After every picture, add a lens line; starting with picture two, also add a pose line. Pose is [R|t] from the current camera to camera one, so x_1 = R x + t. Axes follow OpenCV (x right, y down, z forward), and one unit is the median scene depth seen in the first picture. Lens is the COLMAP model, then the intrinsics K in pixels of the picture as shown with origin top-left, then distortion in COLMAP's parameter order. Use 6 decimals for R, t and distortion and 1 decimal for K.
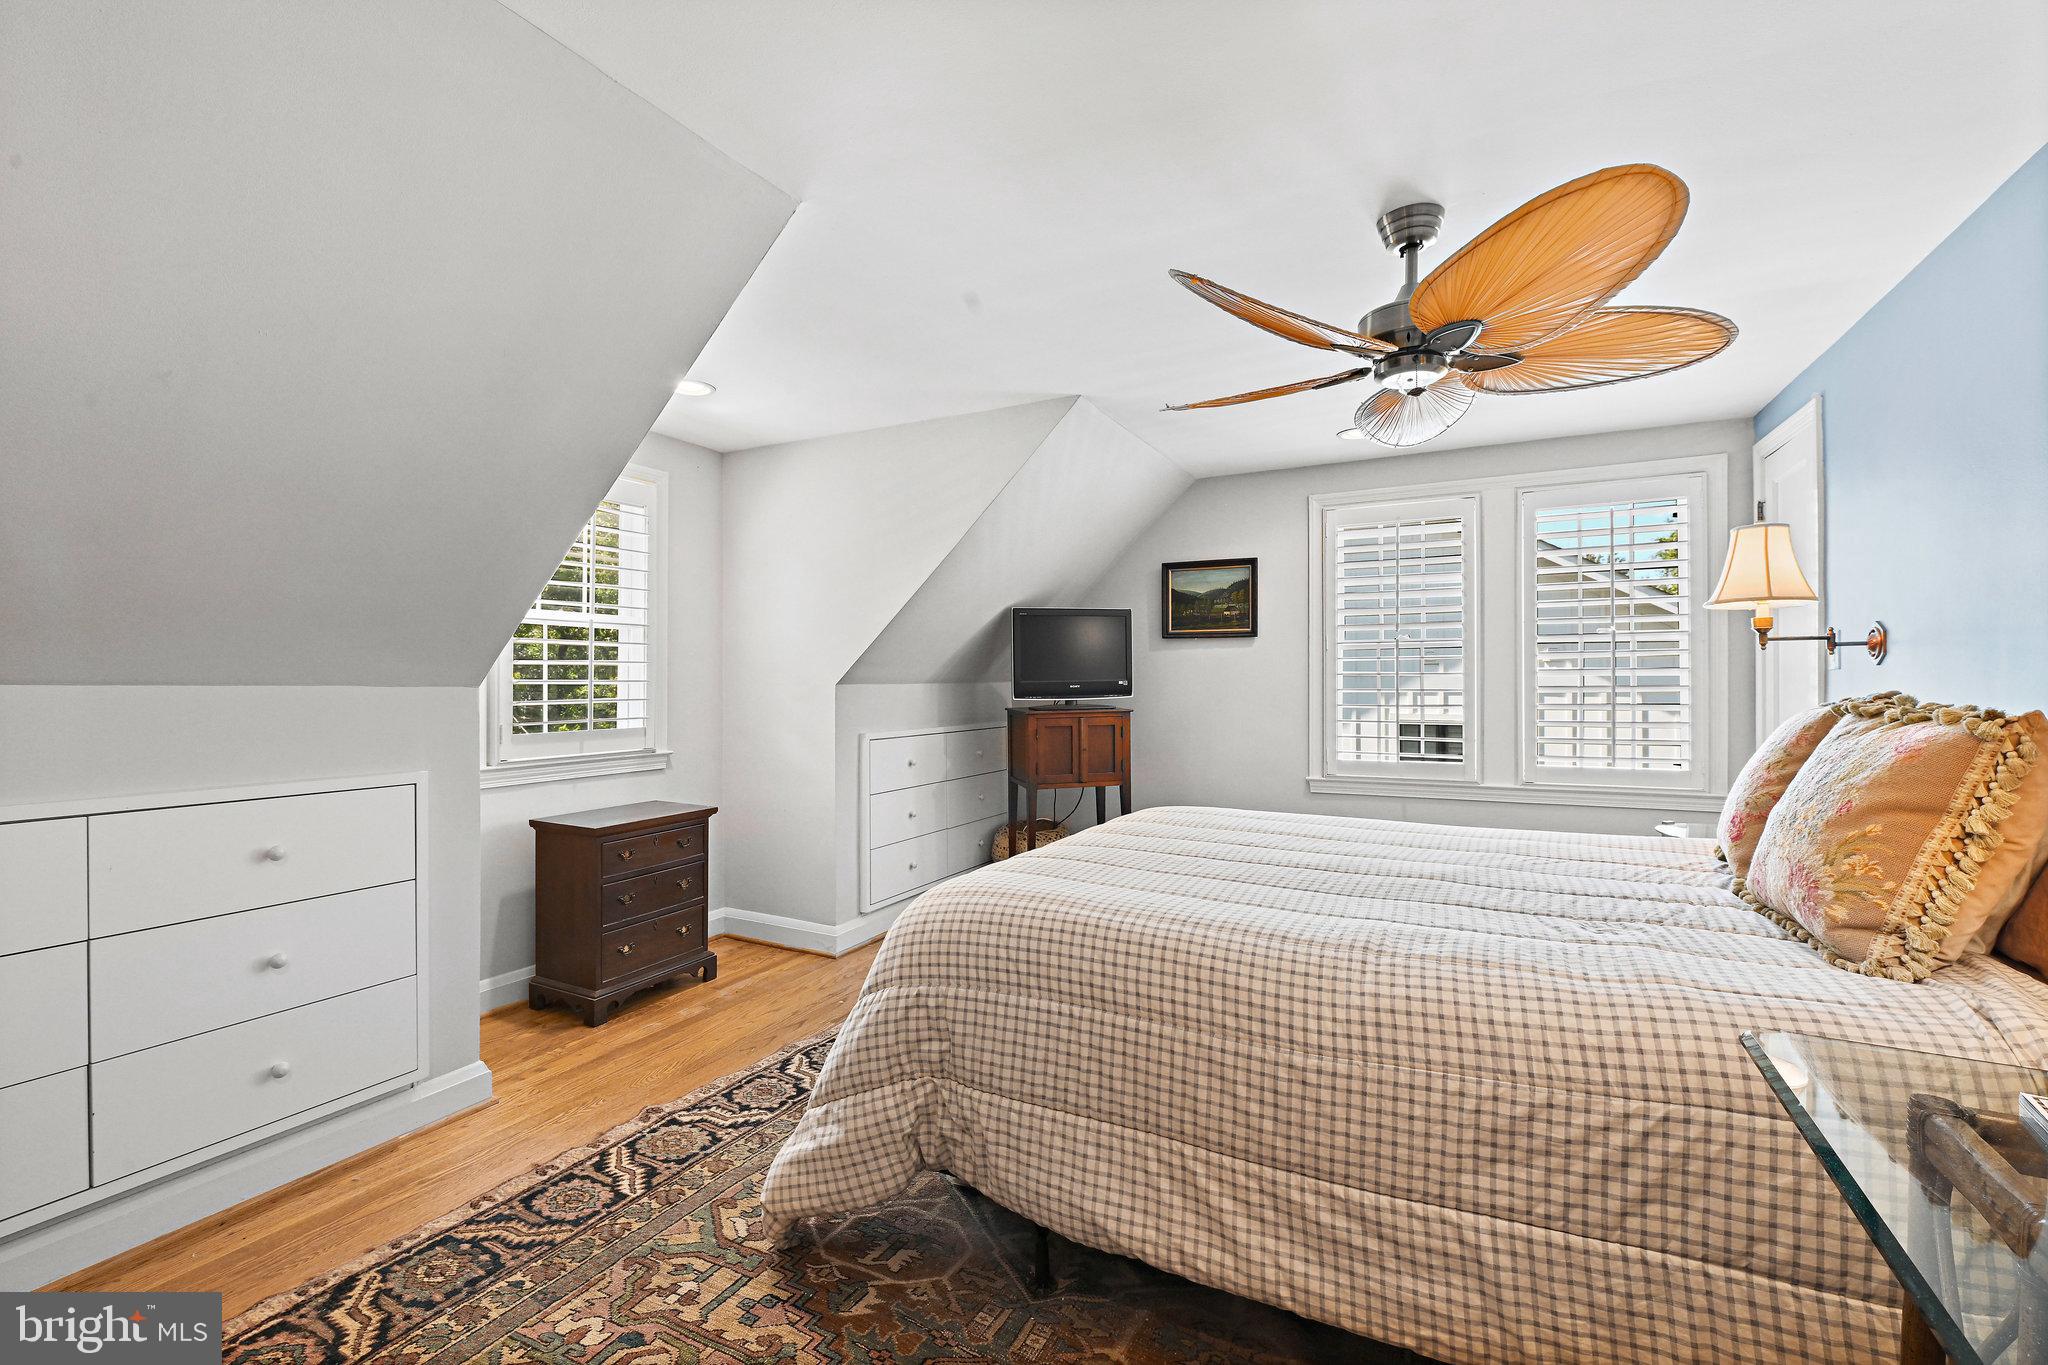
lens RADIAL K [[896.8, 0, 1024.0], [0, 896.8, 682.5], [0, 0, 1]] dist [-0.001903, -0.000254]
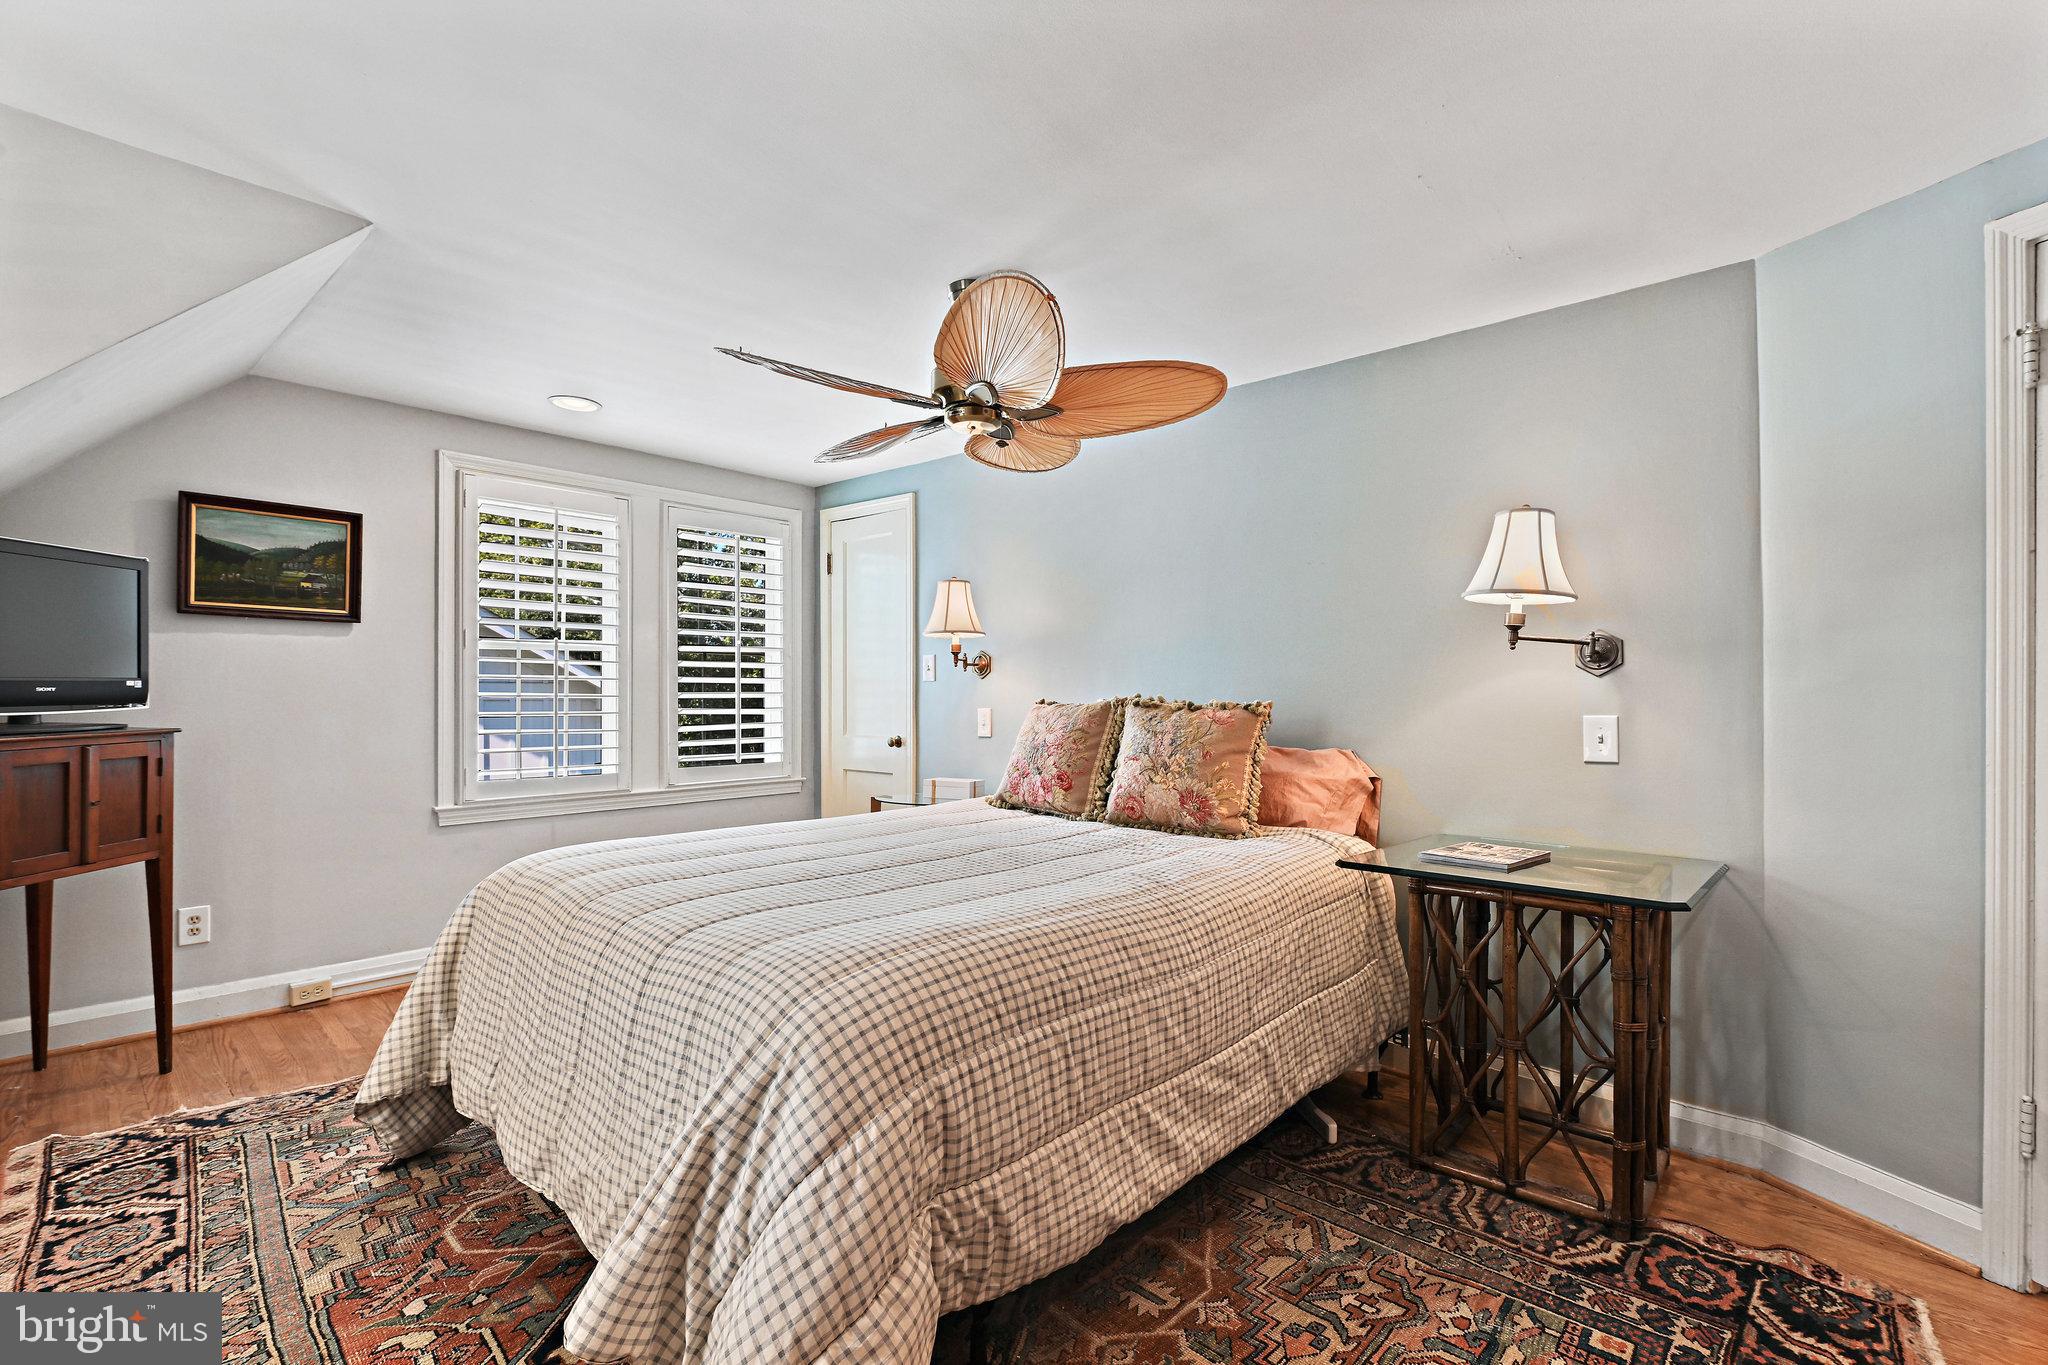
lens RADIAL K [[924.3, 0, 1021.1], [0, 924.3, 696.7], [0, 0, 1]] dist [-0.001308, -0.000175]
pose [[0.238791, 0.002597, 0.971068, -0.347704], [-0.003971, 0.999991, -0.001698, 0.007836], [-0.971063, -0.003451, 0.238799, 0.310669]]
